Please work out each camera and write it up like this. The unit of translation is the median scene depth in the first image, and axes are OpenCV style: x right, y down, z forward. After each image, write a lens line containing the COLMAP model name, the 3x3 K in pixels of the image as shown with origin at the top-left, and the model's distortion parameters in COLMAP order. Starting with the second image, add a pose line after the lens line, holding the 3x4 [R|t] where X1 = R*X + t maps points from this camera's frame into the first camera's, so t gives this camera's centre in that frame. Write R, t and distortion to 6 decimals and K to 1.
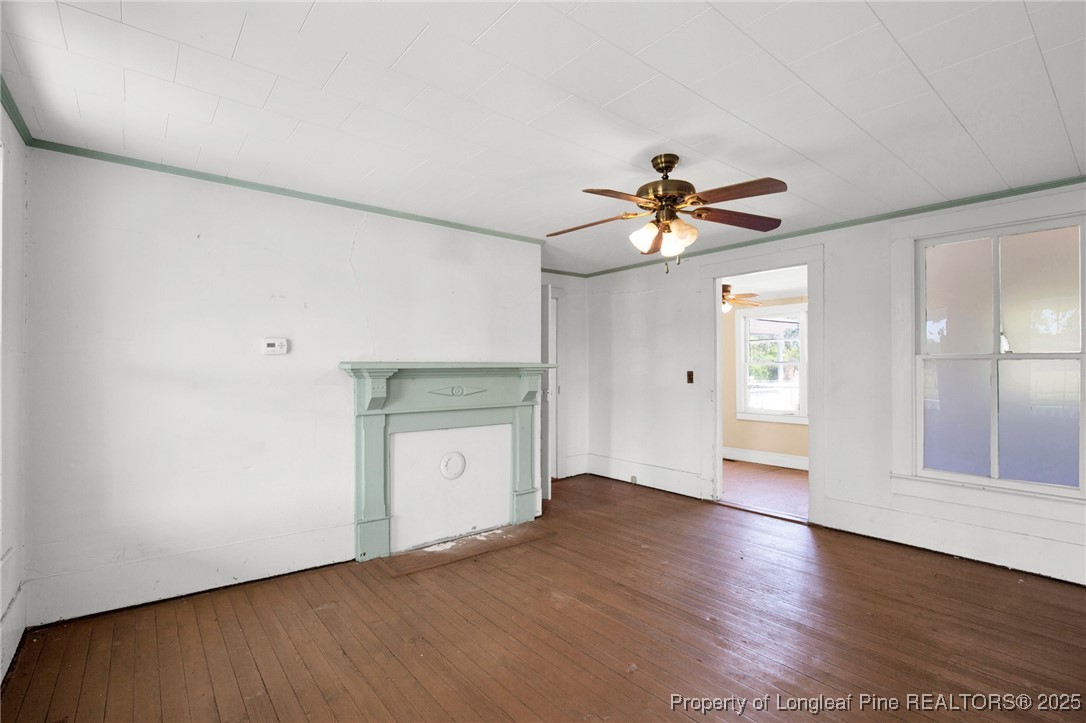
lens RADIAL K [[502.8, 0, 546.5], [0, 502.8, 360.4], [0, 0, 1]] dist [-0.028262, 0.002957]
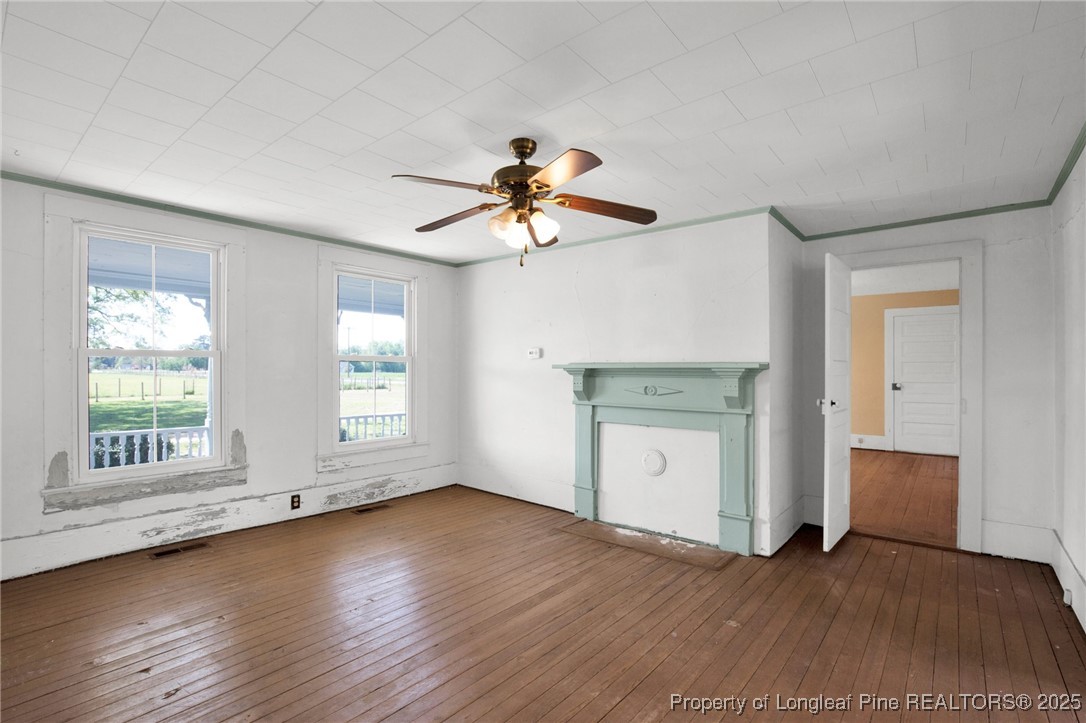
lens RADIAL K [[502.8, 0, 549.2], [0, 502.8, 368.9], [0, 0, 1]] dist [-0.028262, 0.002957]
pose [[0.203759, 0.000579, -0.979021, 0.843035], [0.008314, 0.999963, 0.002322, 0.013767], [0.978986, -0.008612, 0.203746, 0.628036]]
